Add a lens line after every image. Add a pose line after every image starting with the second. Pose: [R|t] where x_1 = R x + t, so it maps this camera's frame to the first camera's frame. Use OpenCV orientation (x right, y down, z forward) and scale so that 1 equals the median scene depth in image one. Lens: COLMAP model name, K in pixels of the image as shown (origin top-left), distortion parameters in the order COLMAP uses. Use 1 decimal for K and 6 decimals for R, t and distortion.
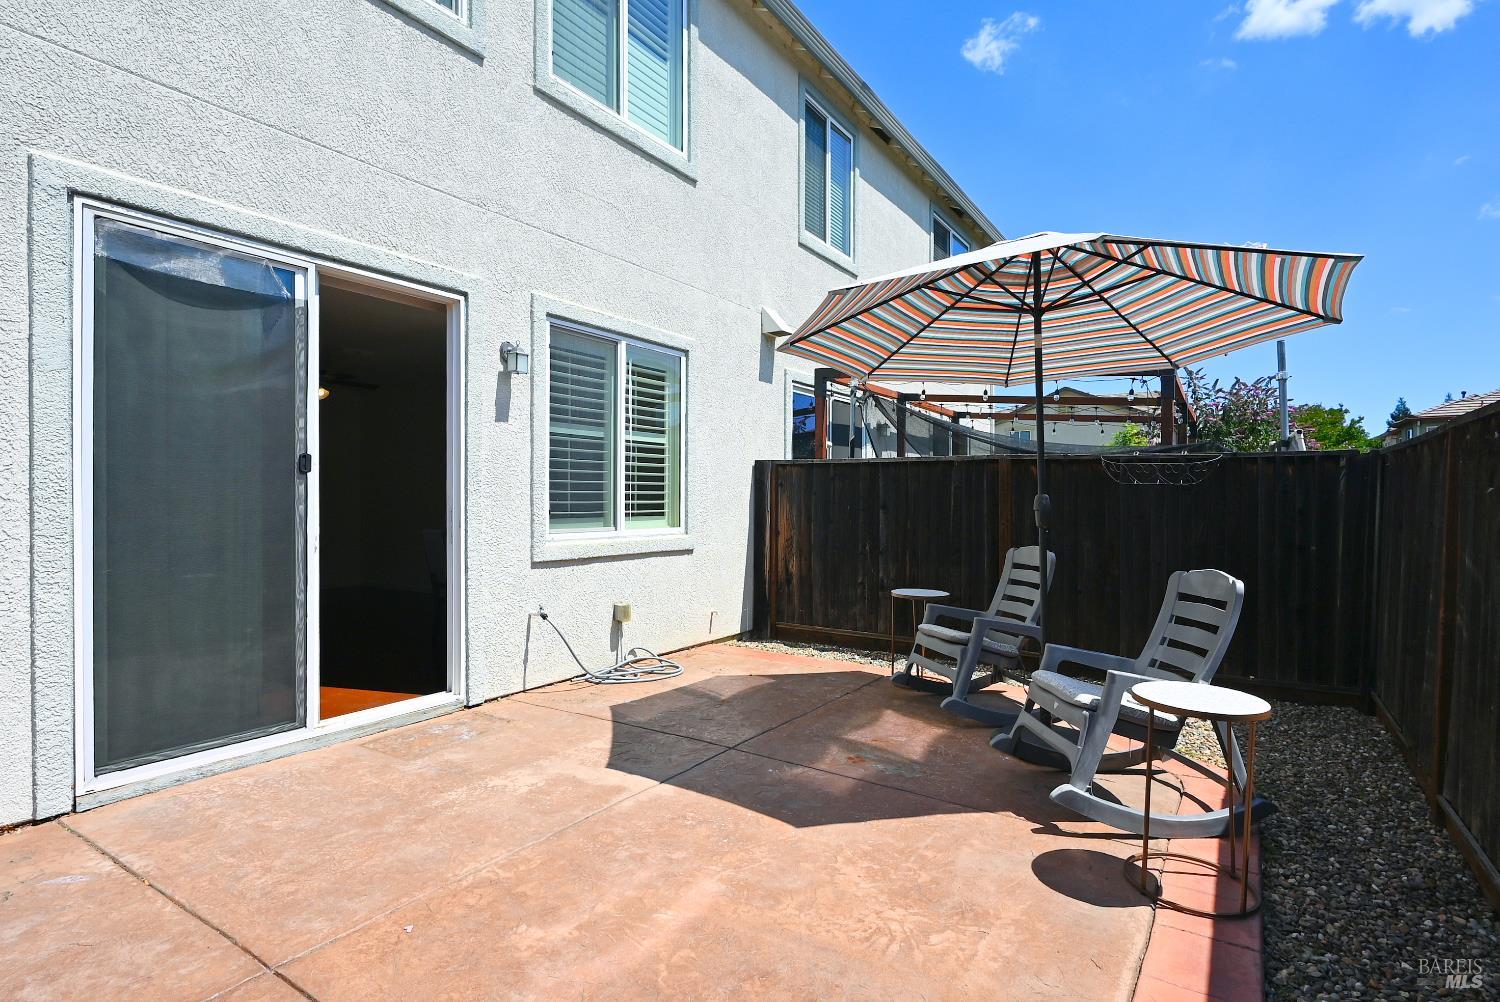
lens RADIAL K [[742.1, 0, 750.4], [0, 742.1, 500.5], [0, 0, 1]] dist [-0.002788, 0.001440]
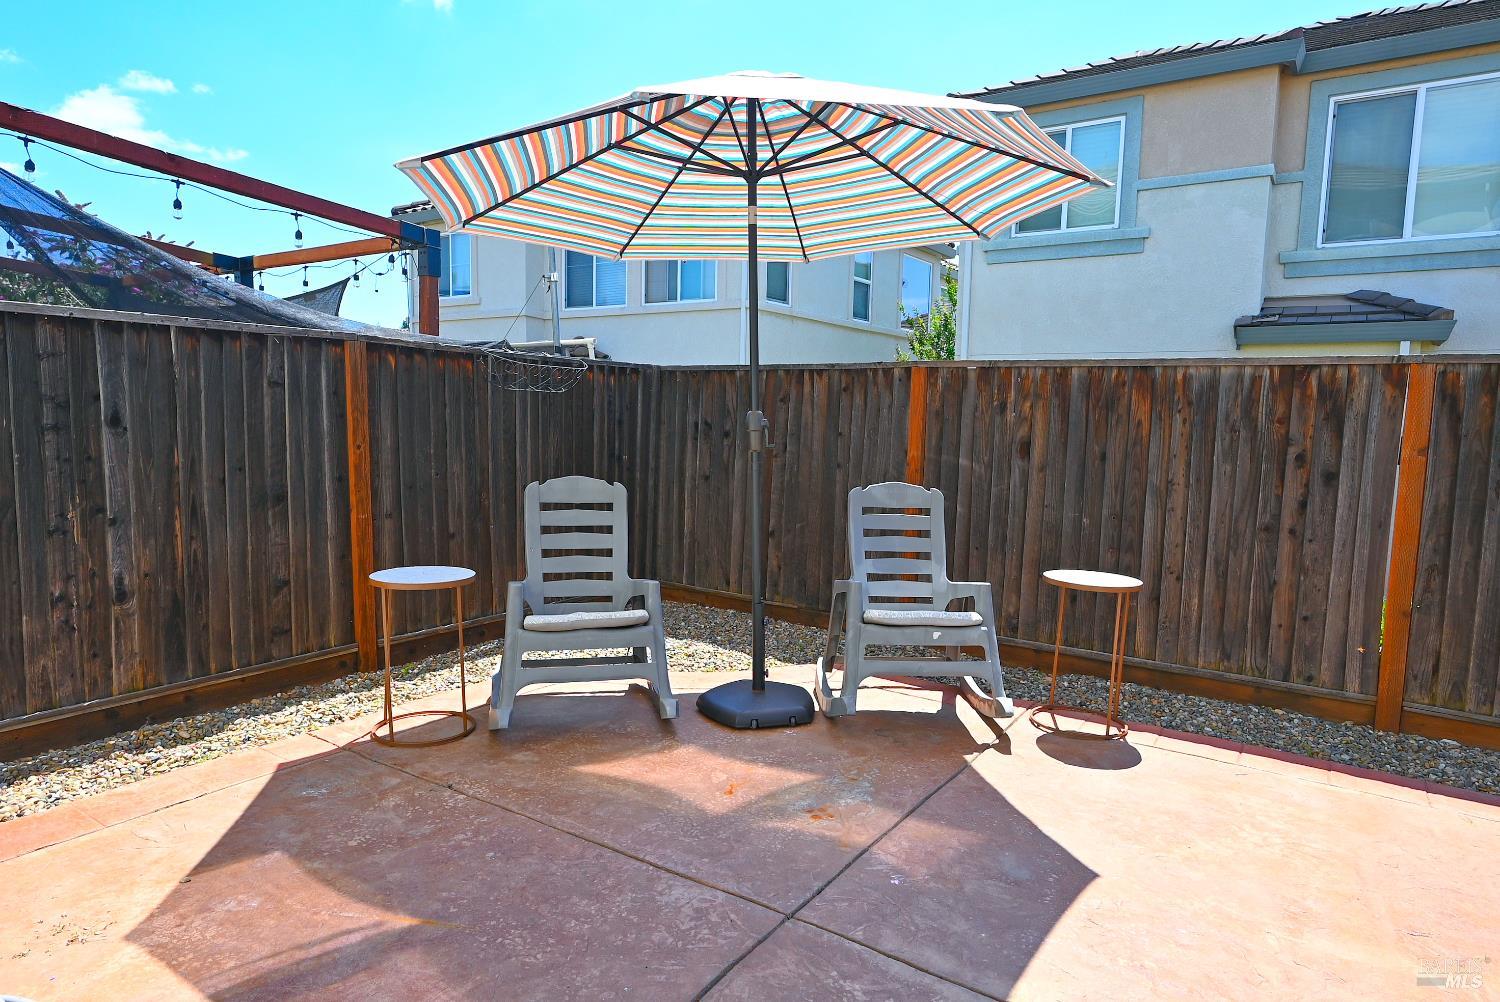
lens RADIAL K [[885.5, 0, 754.3], [0, 885.5, 507.0], [0, 0, 1]] dist [-0.003367, -0.000097]
pose [[0.019370, -0.114400, 0.993246, -0.511765], [-0.020686, 0.993174, 0.114795, -0.012522], [-0.999598, -0.022770, 0.016872, 0.871287]]
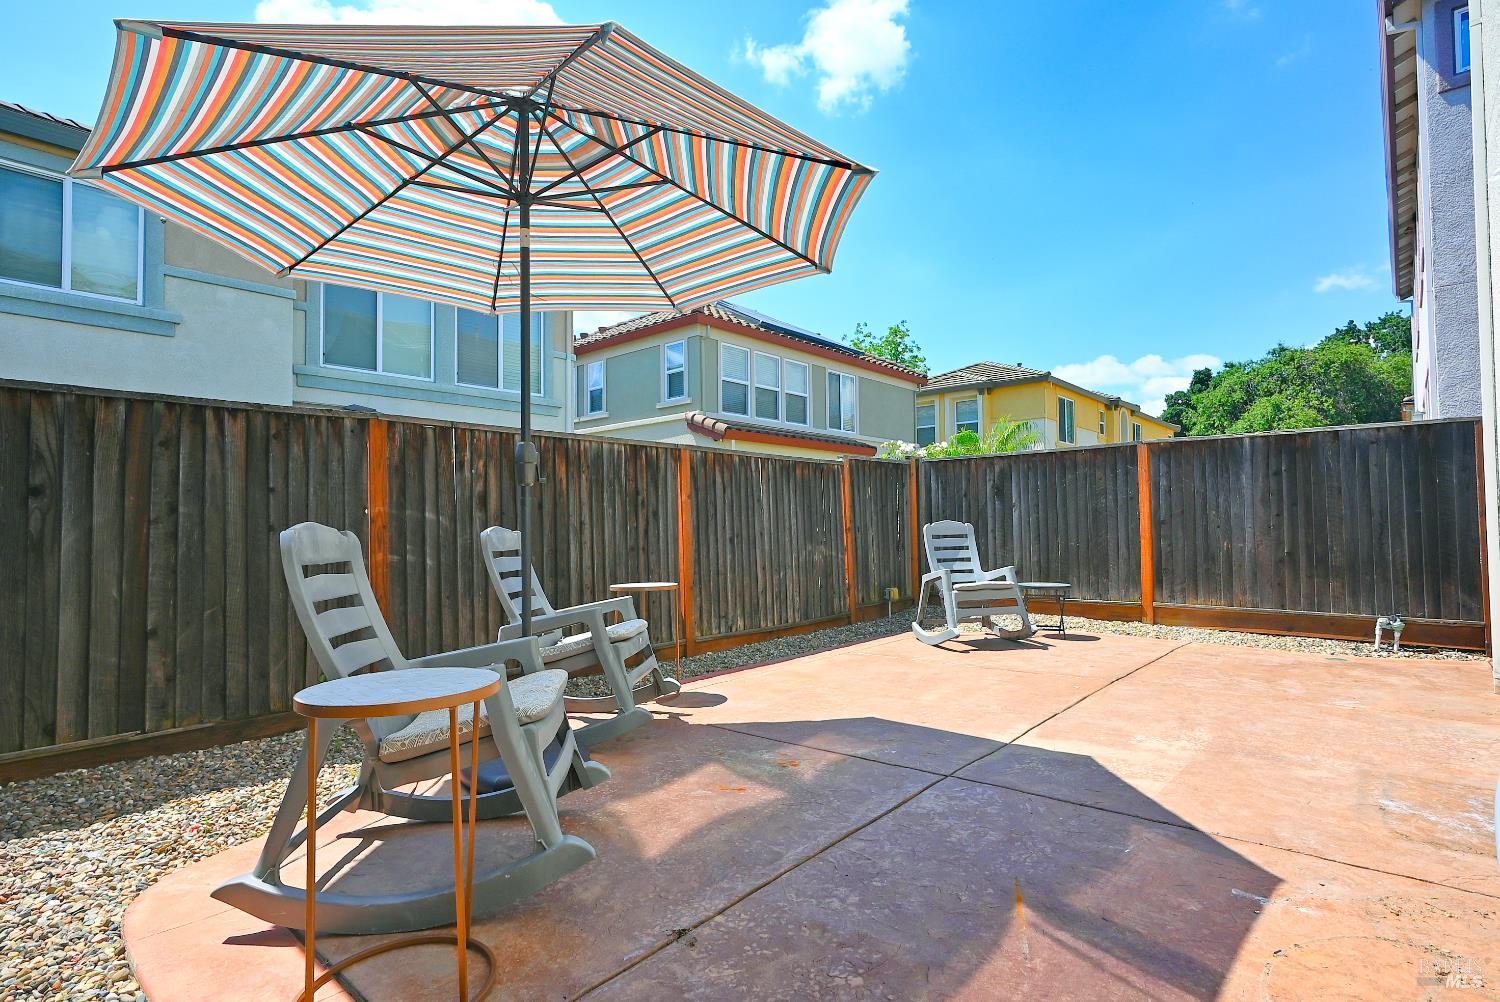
lens RADIAL K [[742.1, 0, 750.4], [0, 742.1, 500.5], [0, 0, 1]] dist [-0.002788, 0.001440]
pose [[-0.988775, 0.014378, 0.148722, 0.046934], [0.009395, 0.999372, -0.034155, 0.069700], [-0.149119, -0.032374, -0.988289, 1.514523]]
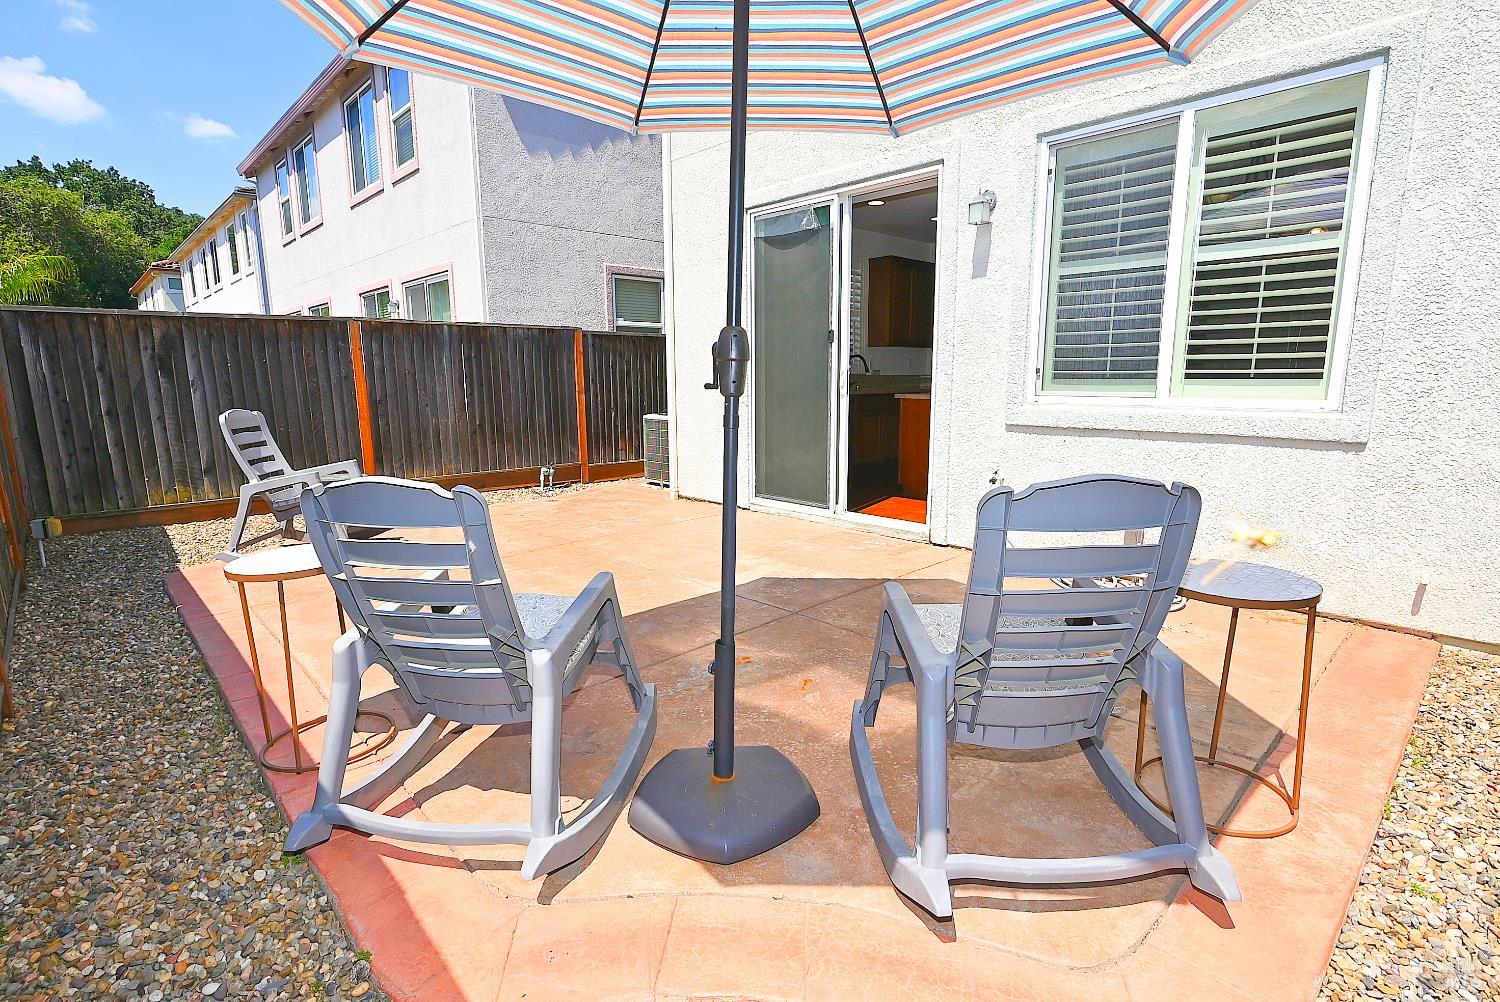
lens RADIAL K [[742.1, 0, 750.4], [0, 742.1, 500.5], [0, 0, 1]] dist [-0.002788, 0.001440]
pose [[-0.229069, 0.166973, -0.958983, 0.774030], [0.008638, 0.985488, 0.169524, 0.017122], [0.973372, 0.030549, -0.227187, 0.989431]]
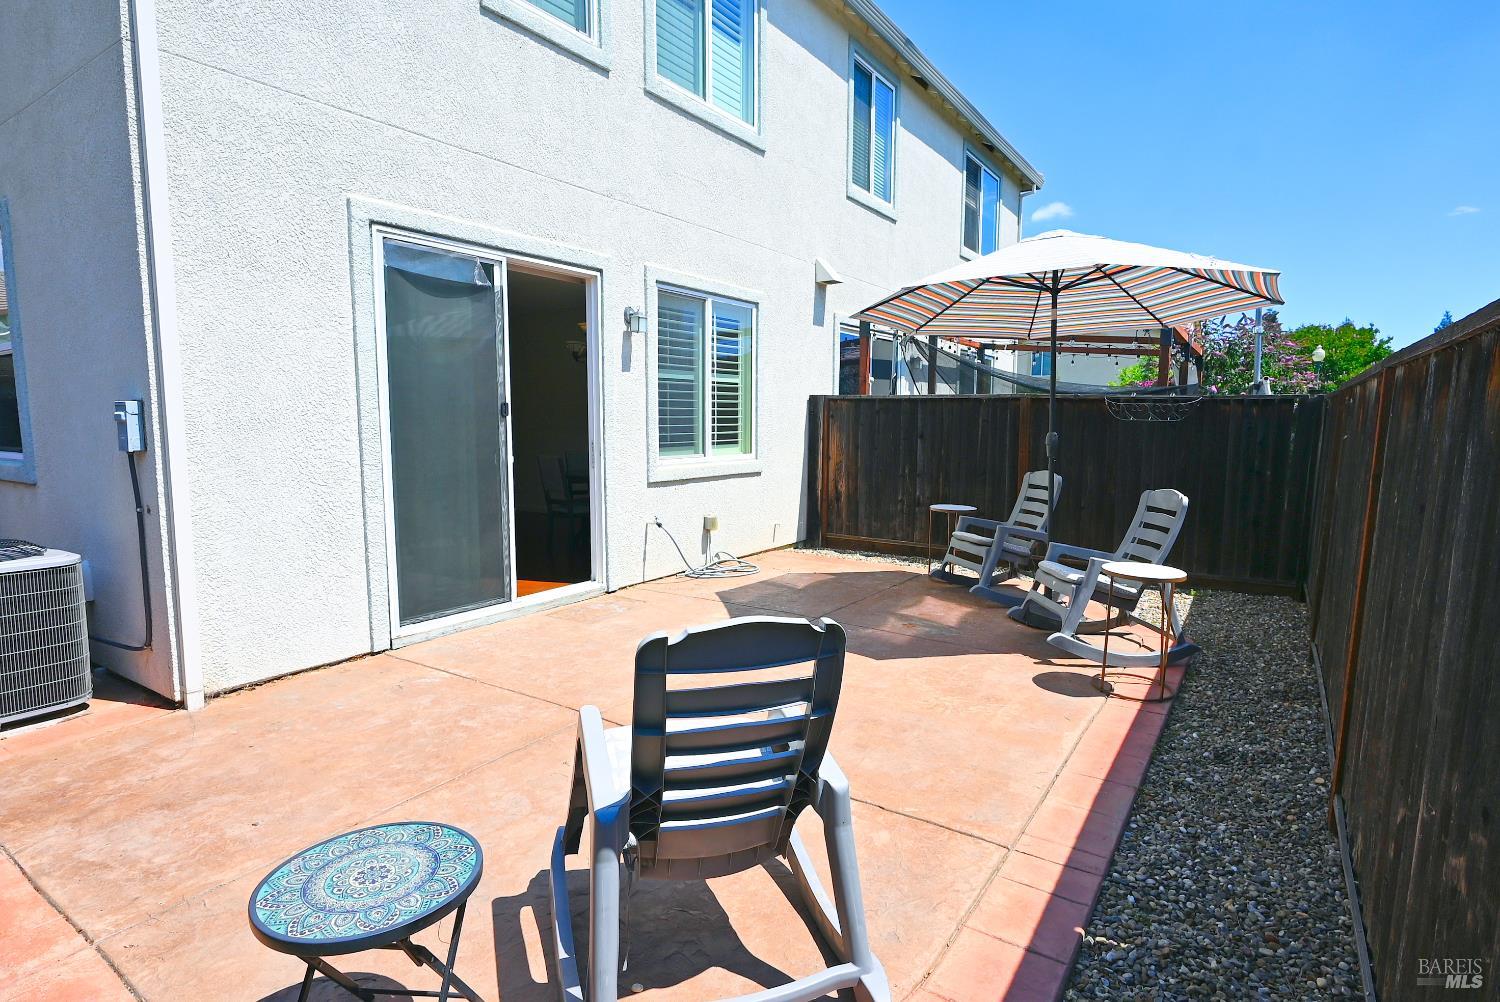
lens RADIAL K [[765.0, 0, 754.5], [0, 765.0, 494.4], [0, 0, 1]] dist [-0.000695, 0.000564]
pose [[0.999964, 0.002194, -0.008214, -0.111540], [-0.001370, 0.995089, 0.098974, -0.028796], [0.008391, -0.098959, 0.995056, -0.329469]]
